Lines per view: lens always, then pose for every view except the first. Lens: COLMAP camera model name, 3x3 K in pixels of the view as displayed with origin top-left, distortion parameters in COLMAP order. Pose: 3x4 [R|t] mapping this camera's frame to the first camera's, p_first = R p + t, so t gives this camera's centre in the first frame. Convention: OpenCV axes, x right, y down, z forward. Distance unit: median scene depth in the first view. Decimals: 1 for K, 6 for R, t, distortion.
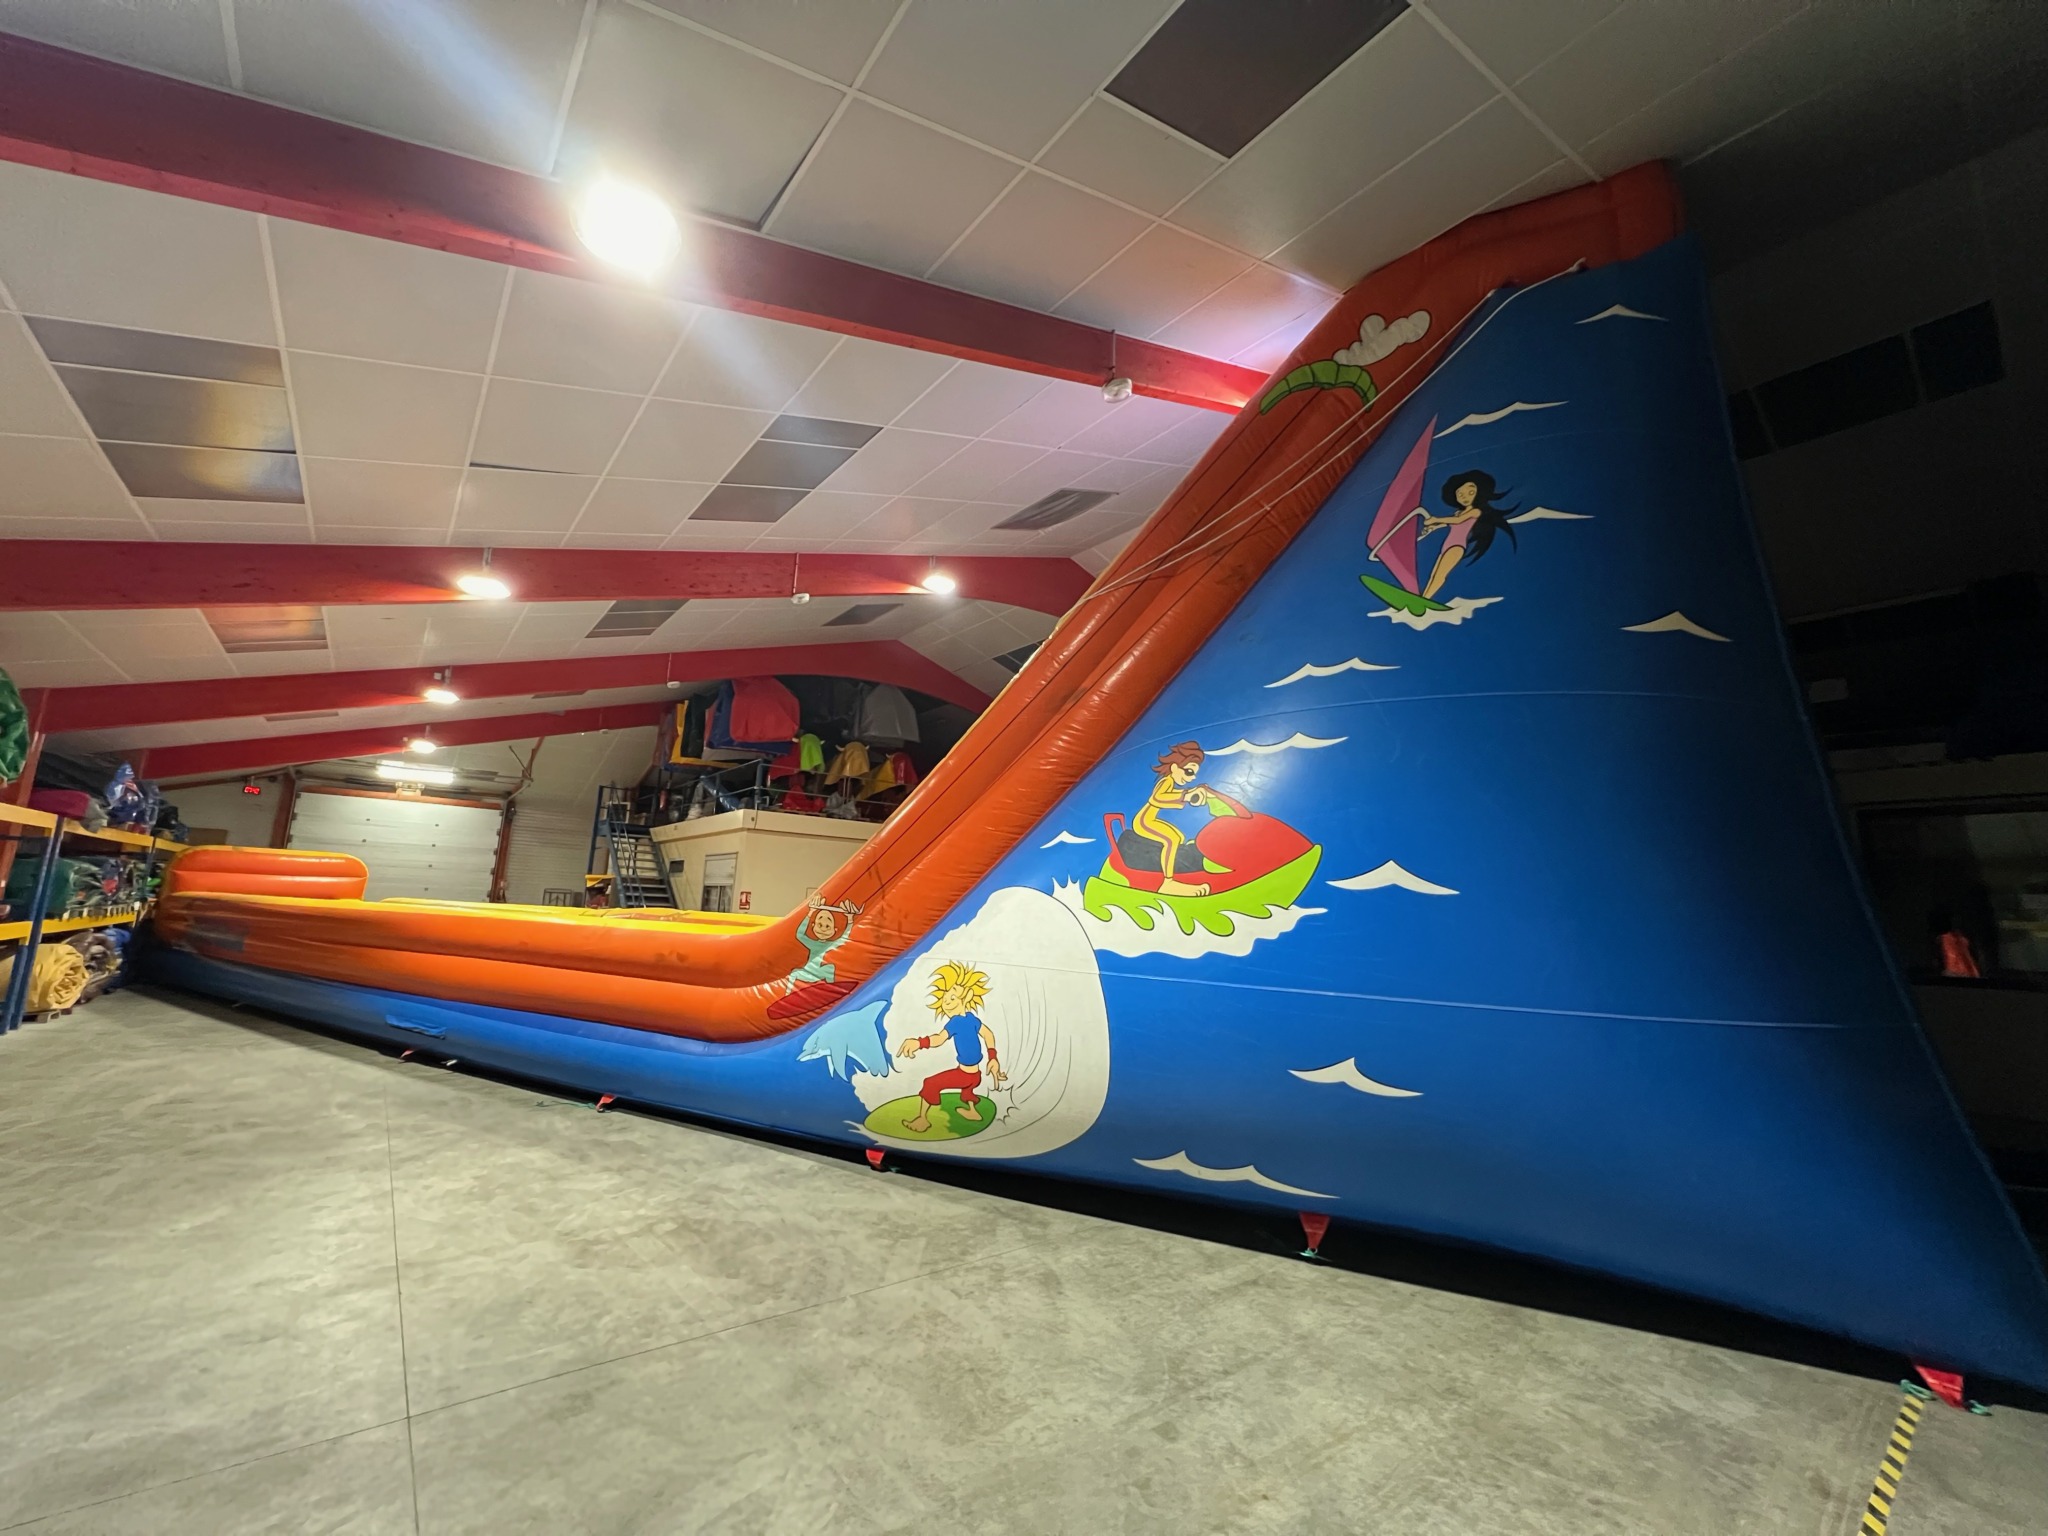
lens RADIAL K [[832.4, 0, 1024.0], [0, 832.4, 768.0], [0, 0, 1]] dist [-0.000788, -0.000104]
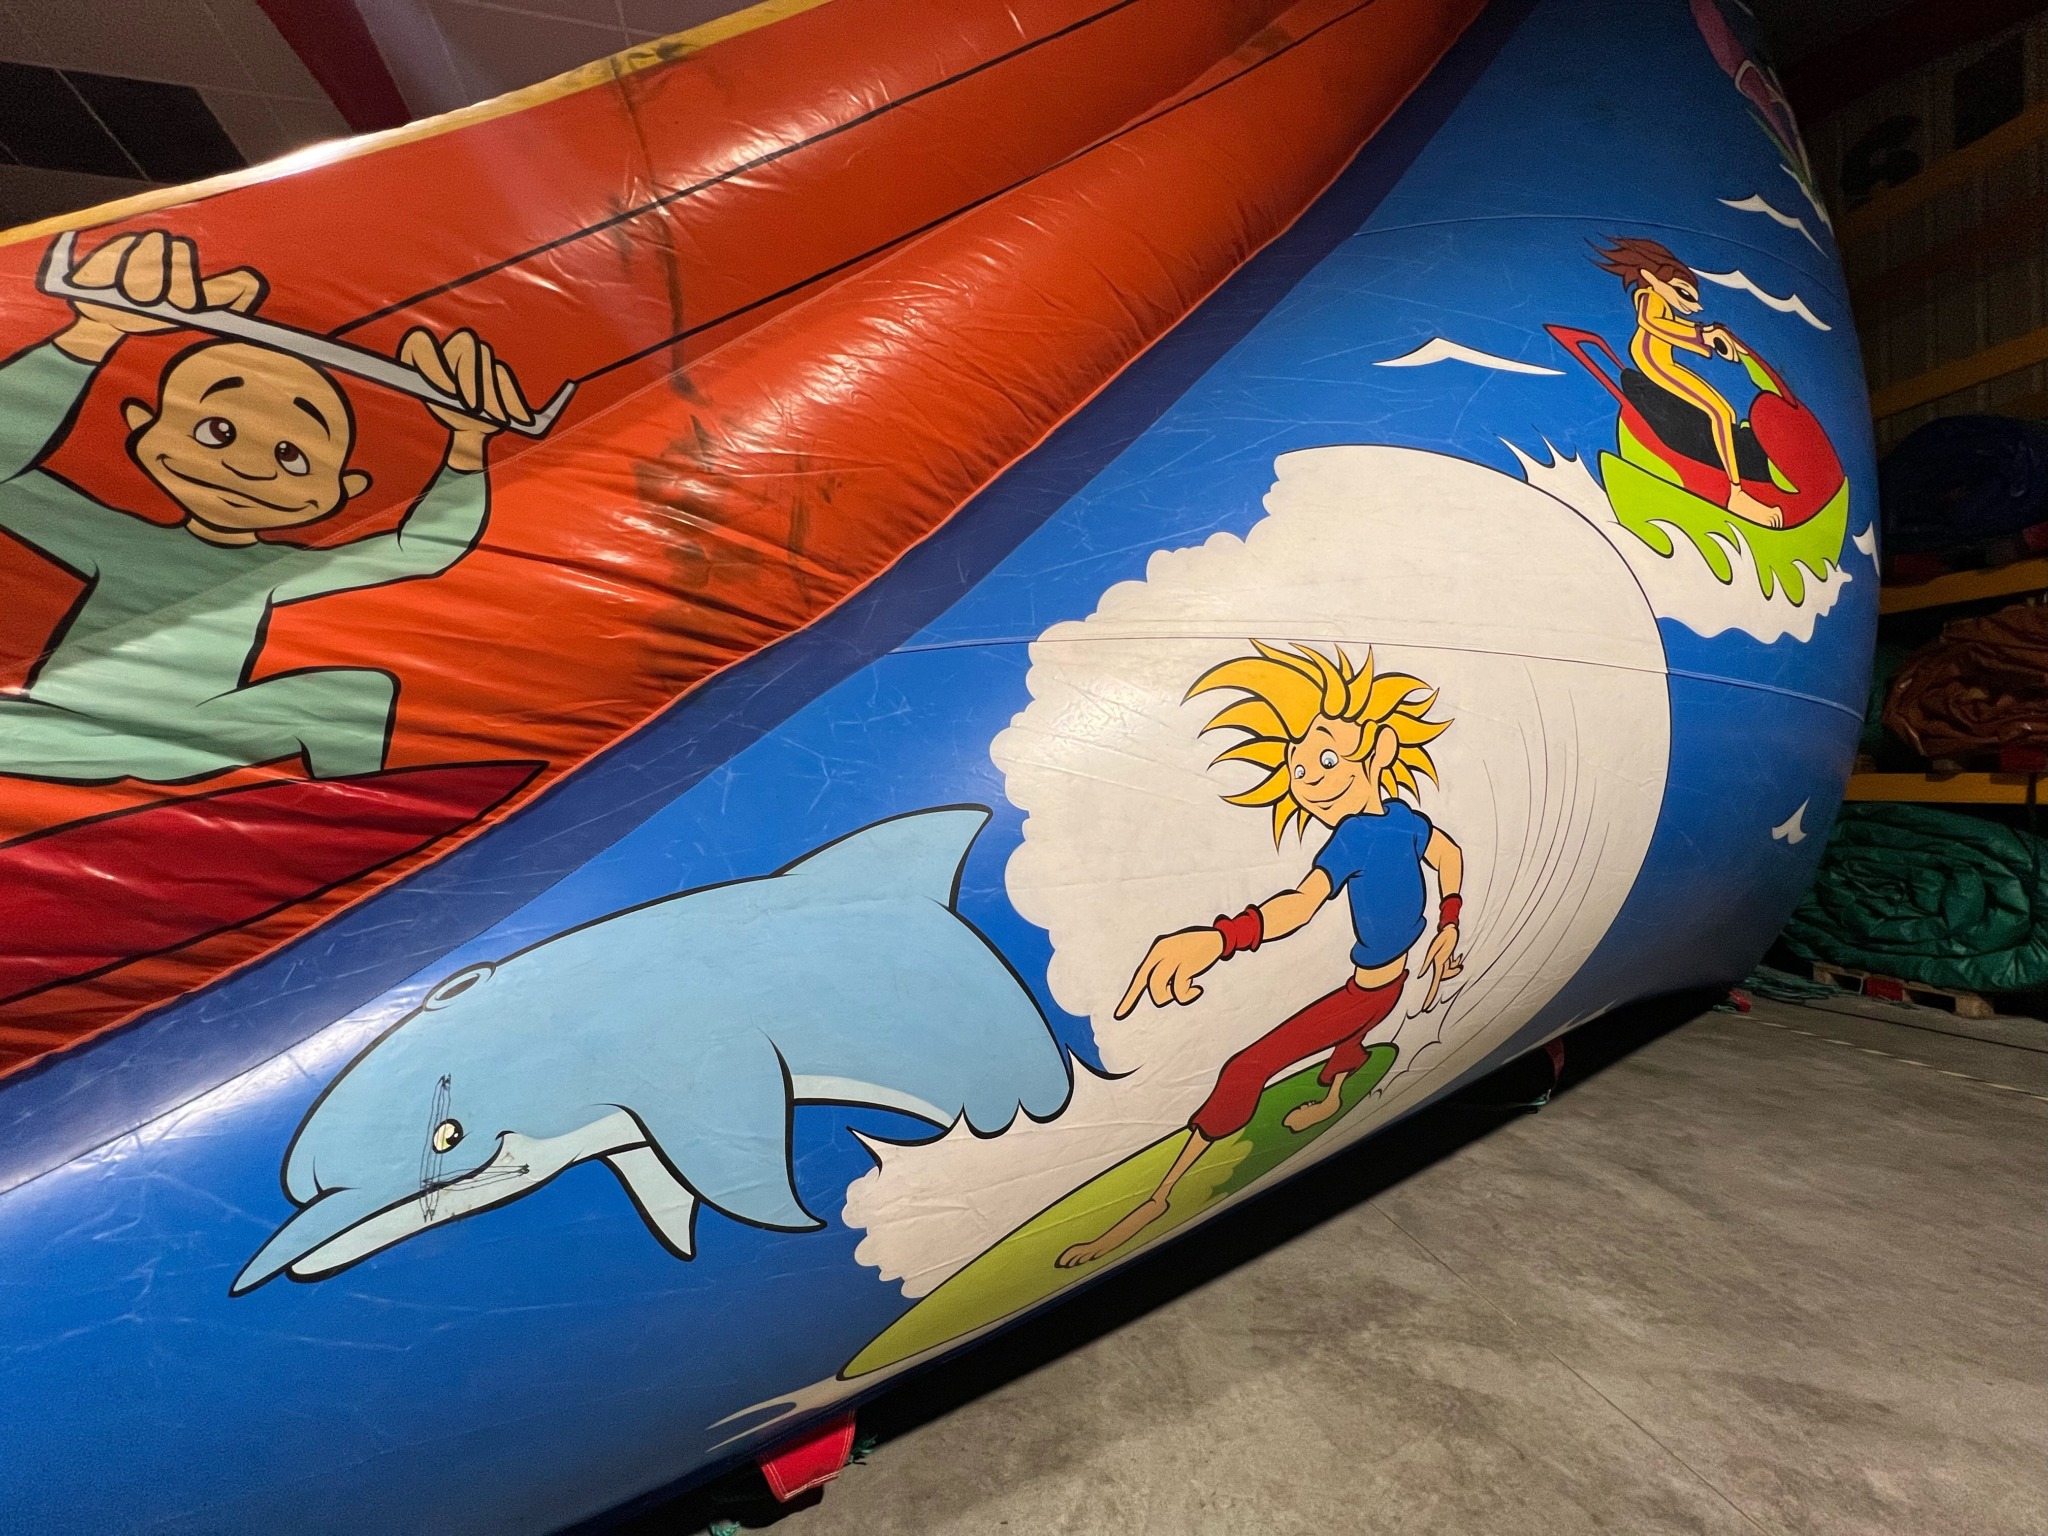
lens RADIAL K [[832.4, 0, 1024.0], [0, 832.4, 768.0], [0, 0, 1]] dist [-0.000788, -0.000104]
pose [[0.455044, -0.017343, 0.890300, -0.387385], [-0.139554, 0.986067, 0.090537, 0.263627], [-0.879466, -0.165443, 0.446283, 0.949715]]
